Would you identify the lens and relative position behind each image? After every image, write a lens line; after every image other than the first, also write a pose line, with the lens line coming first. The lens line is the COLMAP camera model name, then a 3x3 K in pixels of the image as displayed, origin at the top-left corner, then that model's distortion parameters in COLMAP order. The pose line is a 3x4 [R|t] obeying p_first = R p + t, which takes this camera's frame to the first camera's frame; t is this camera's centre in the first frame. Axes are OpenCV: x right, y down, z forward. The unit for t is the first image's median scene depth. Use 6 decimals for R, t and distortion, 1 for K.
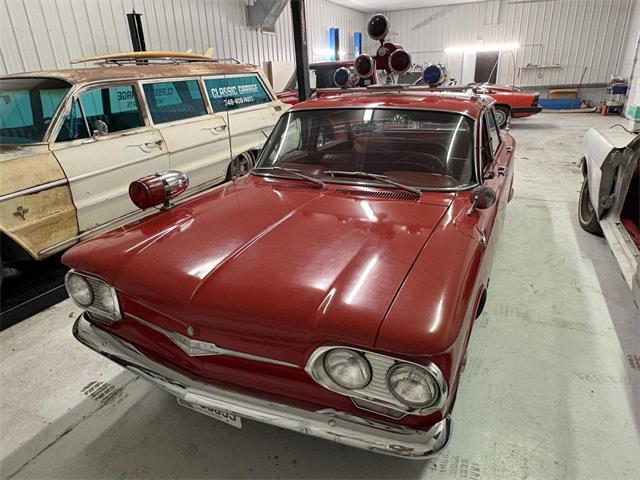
lens RADIAL K [[407.5, 0, 310.1], [0, 407.5, 240.0], [0, 0, 1]] dist [-0.003584, 0.001055]
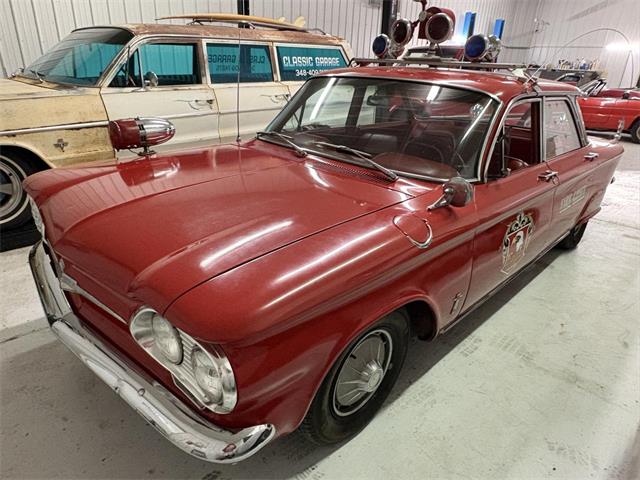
lens RADIAL K [[407.5, 0, 310.1], [0, 407.5, 240.0], [0, 0, 1]] dist [-0.003584, 0.001055]
pose [[0.945301, 0.196551, -0.260336, 0.208698], [-0.189004, 0.980492, 0.053973, -0.000478], [0.265866, -0.001816, 0.964008, 0.082205]]
